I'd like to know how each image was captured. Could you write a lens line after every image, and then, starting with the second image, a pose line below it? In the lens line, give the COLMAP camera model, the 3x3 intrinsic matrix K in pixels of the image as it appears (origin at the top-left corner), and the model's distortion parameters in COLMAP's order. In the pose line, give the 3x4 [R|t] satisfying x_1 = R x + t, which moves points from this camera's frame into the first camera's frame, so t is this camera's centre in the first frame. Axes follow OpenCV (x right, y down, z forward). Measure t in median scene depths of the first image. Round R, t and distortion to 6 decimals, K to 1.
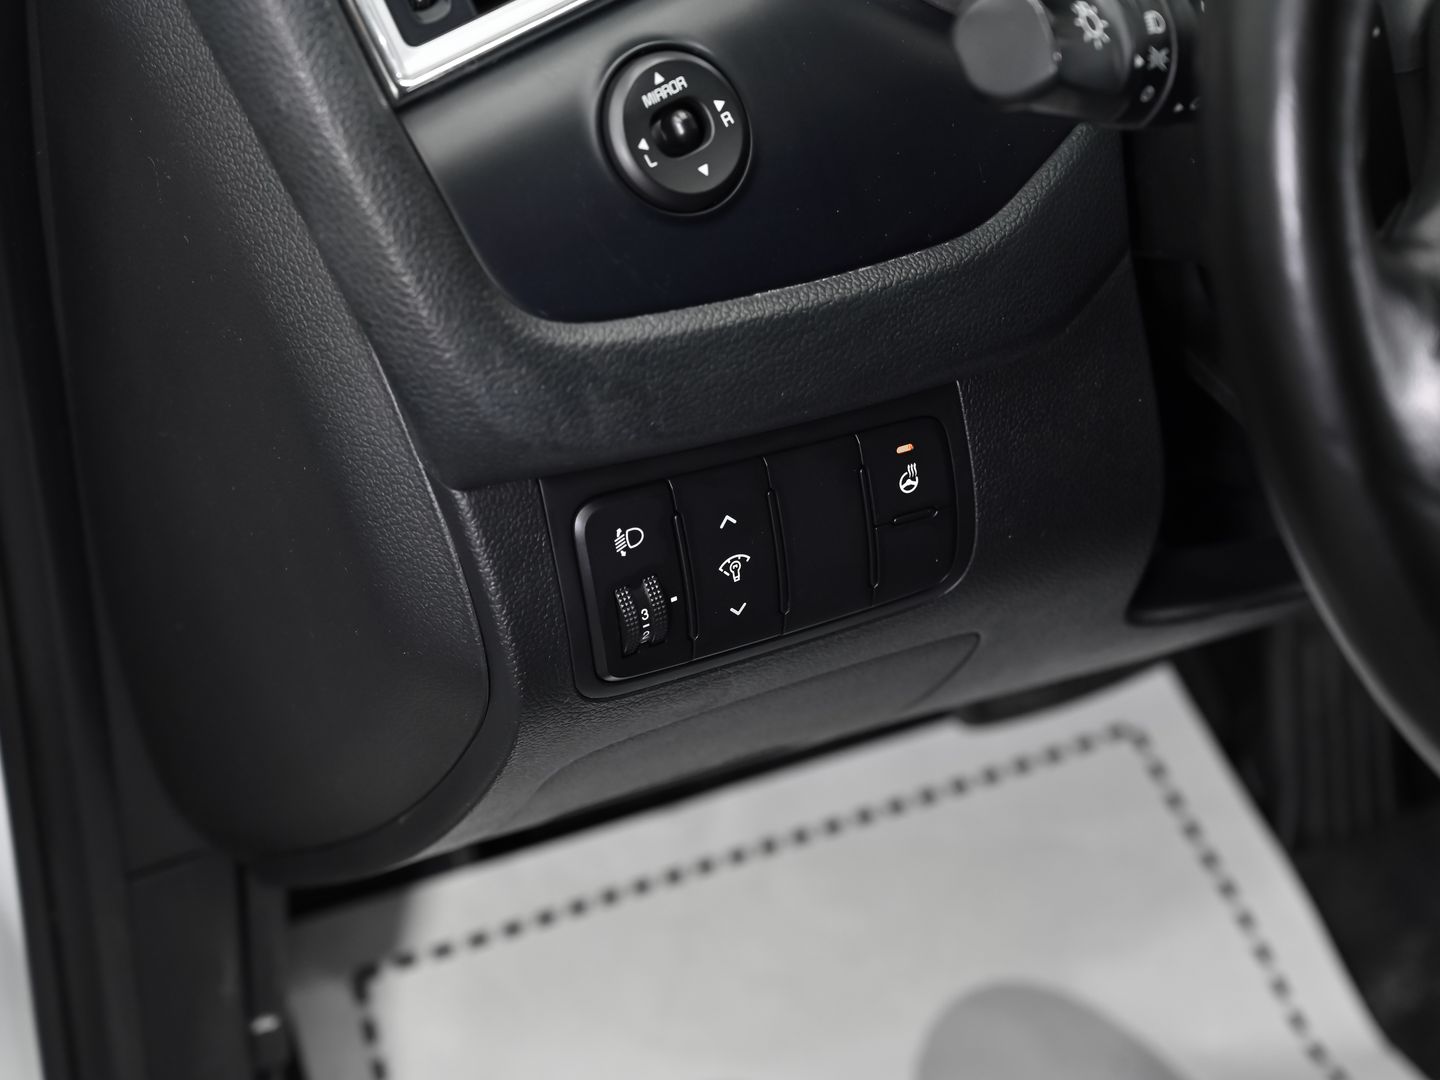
lens RADIAL K [[3176.9, 0, 721.8], [0, 3176.9, 539.6], [0, 0, 1]] dist [0.014133, 0.000000]
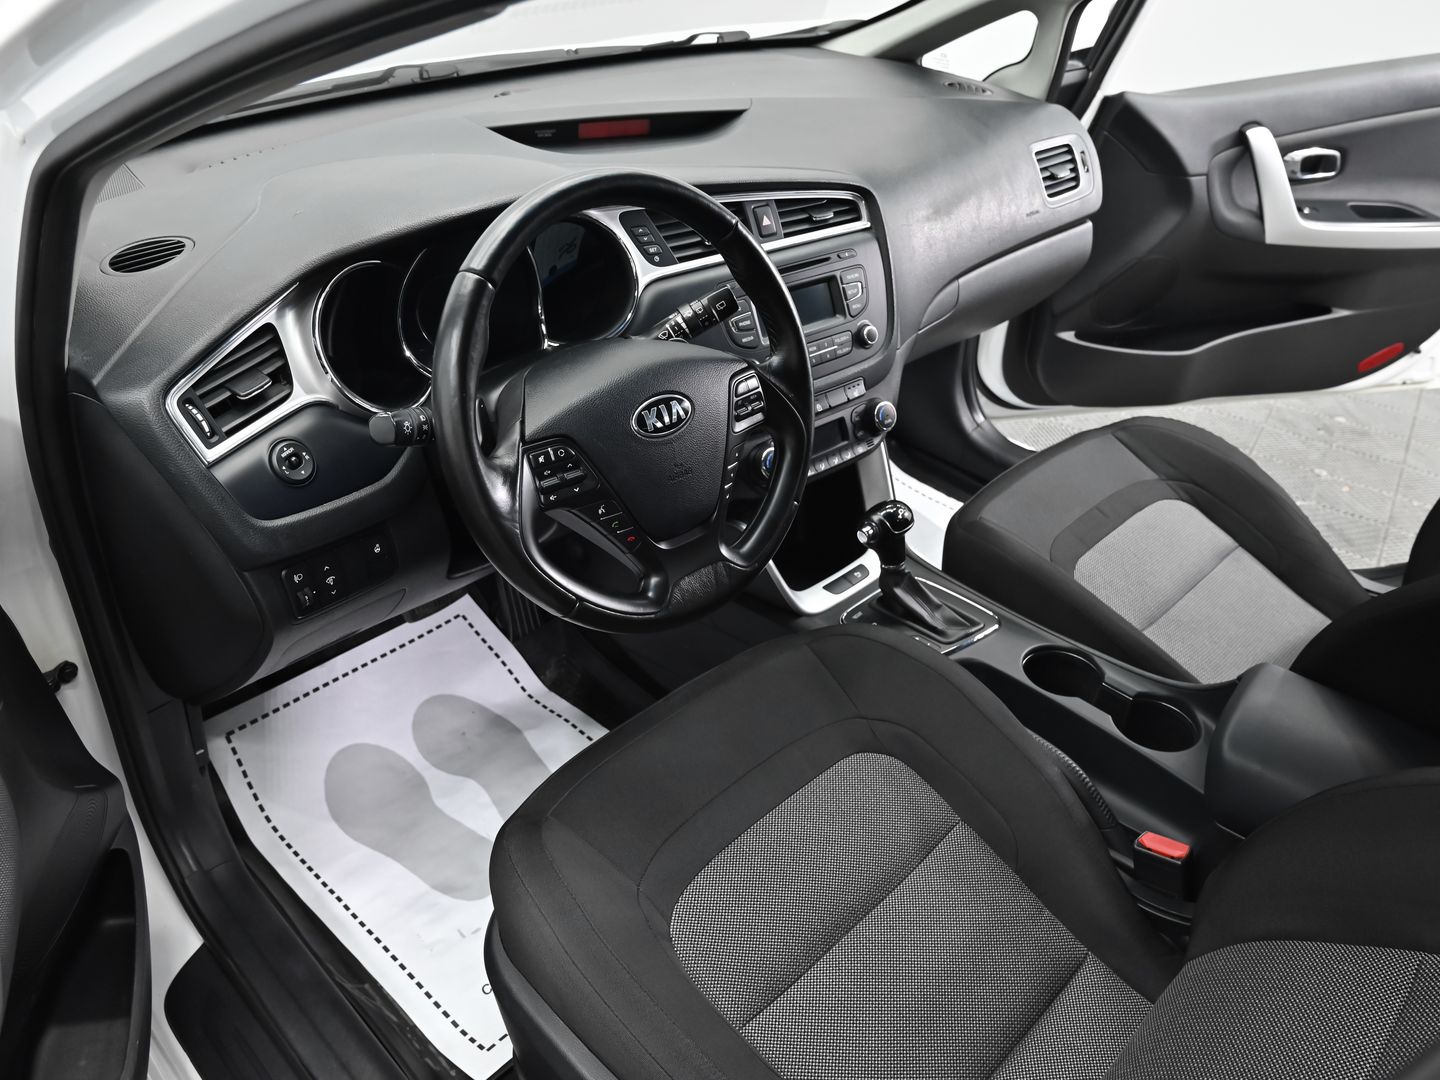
lens RADIAL K [[1071.4, 0, 714.5], [0, 1071.4, 542.7], [0, 0, 1]] dist [-0.006082, 0.000303]
pose [[0.924873, -0.158805, 0.345531, -0.005953], [0.163845, 0.986375, 0.014778, 0.019490], [-0.343170, 0.042946, 0.938291, -0.279991]]
